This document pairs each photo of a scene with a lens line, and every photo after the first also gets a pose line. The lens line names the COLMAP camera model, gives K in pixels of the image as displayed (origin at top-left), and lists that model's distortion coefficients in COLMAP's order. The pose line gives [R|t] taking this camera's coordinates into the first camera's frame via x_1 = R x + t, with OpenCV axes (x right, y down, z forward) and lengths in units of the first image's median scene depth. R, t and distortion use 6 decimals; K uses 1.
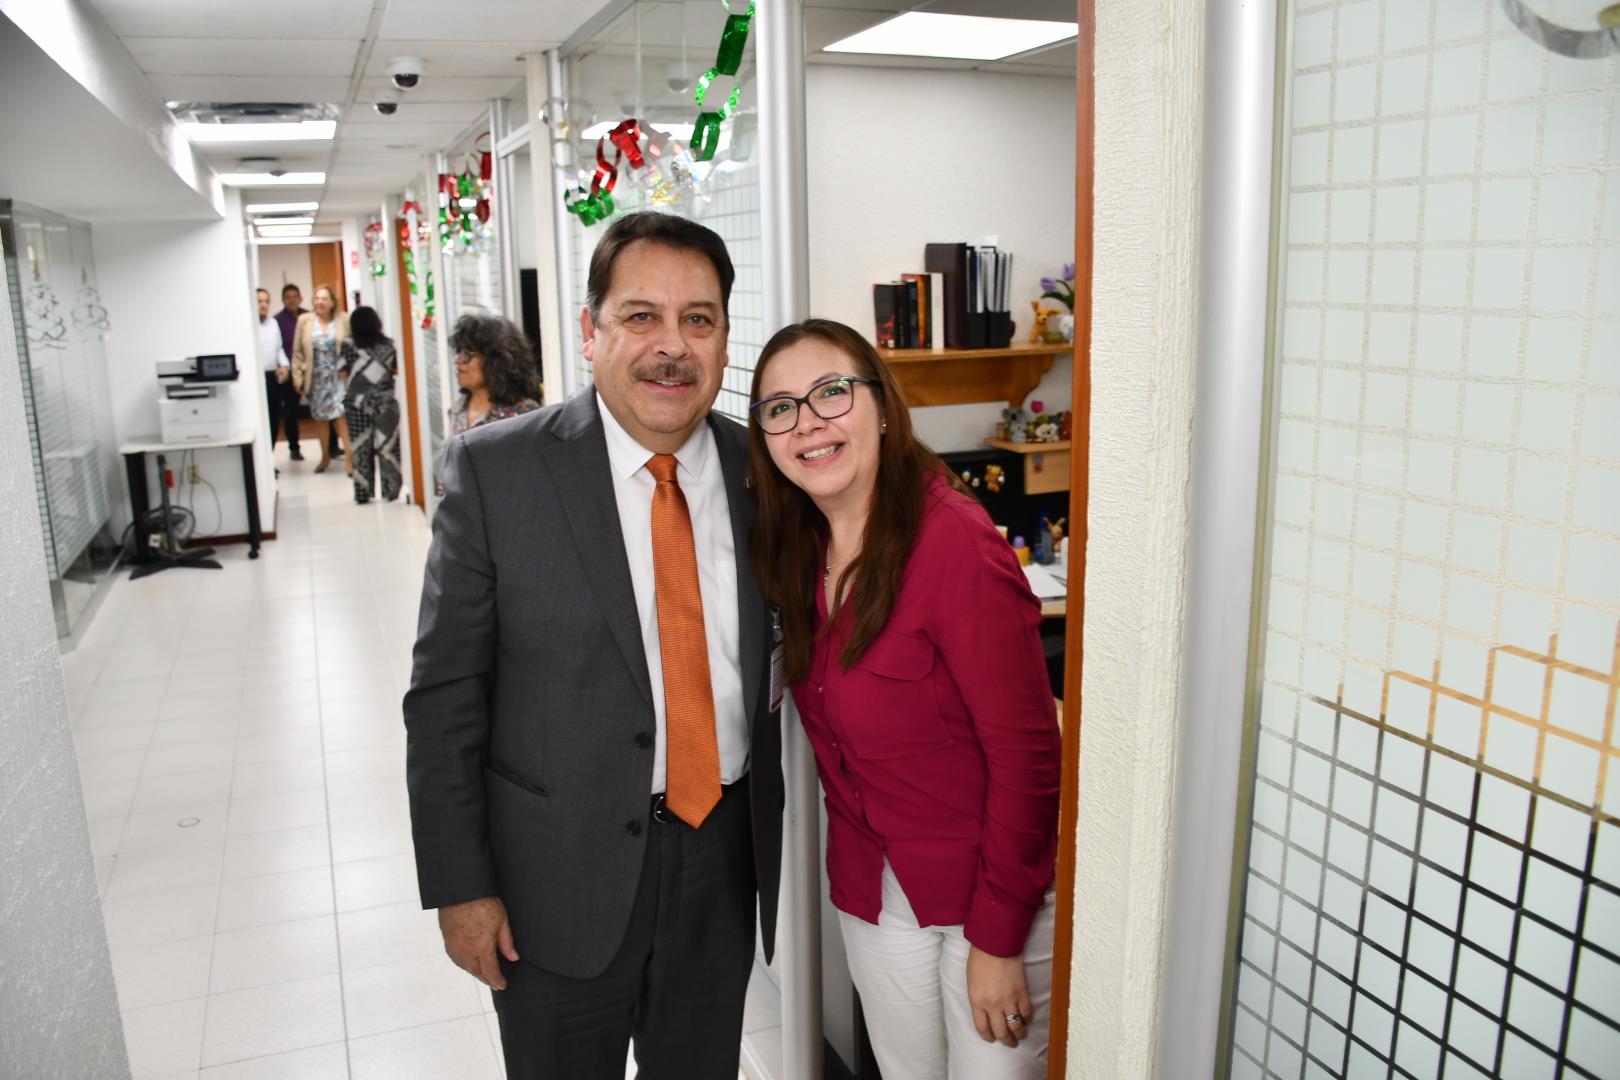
lens RADIAL K [[1291.1, 0, 807.1], [0, 1291.1, 545.5], [0, 0, 1]] dist [-0.122874, -0.006280]
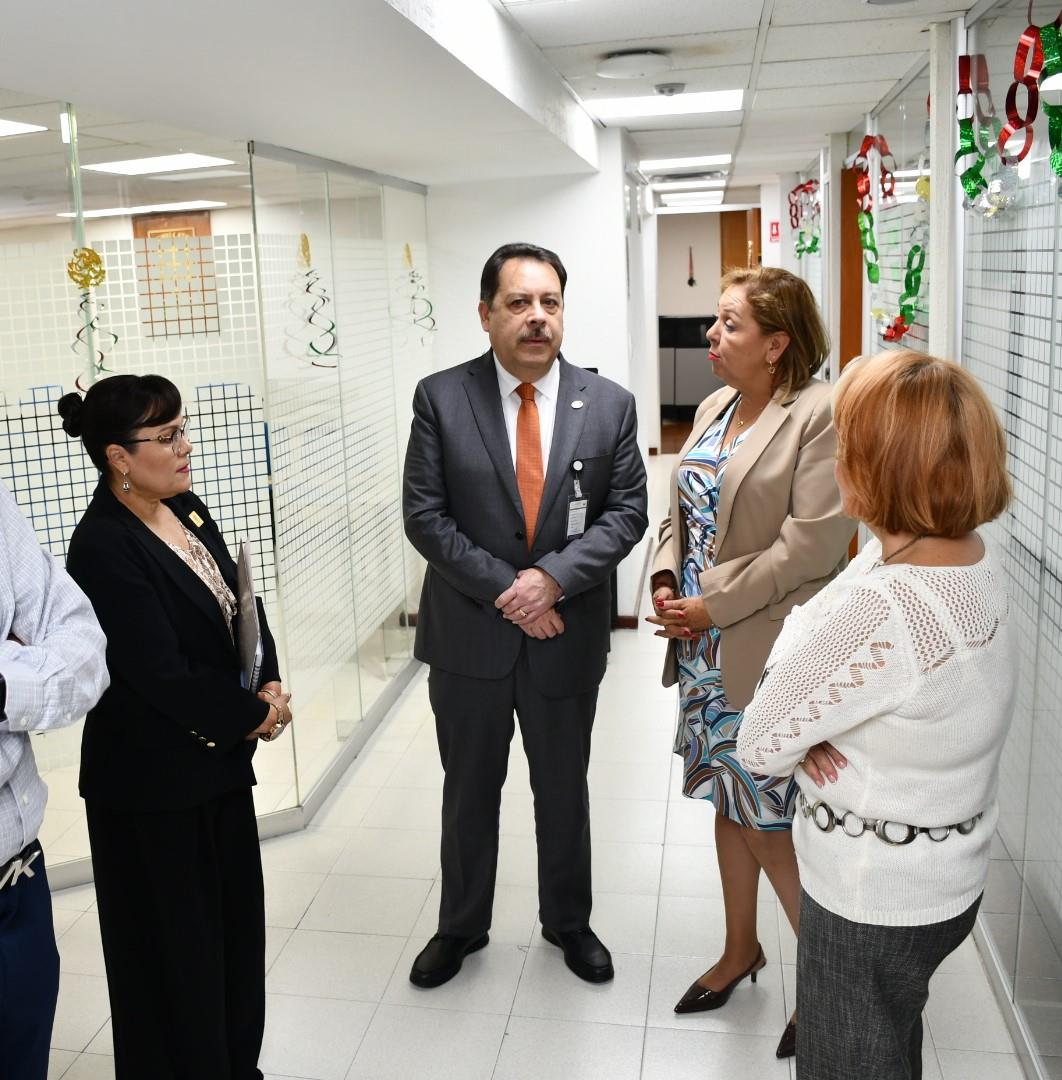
lens RADIAL K [[1390.5, 0, 528.9], [0, 1390.5, 538.0], [0, 0, 1]] dist [-0.049331, 0.000000]
pose [[0.875158, 0.066216, -0.479286, -0.108746], [-0.067751, 0.997602, 0.014114, -0.062011], [0.479071, 0.020120, 0.877546, 0.283187]]
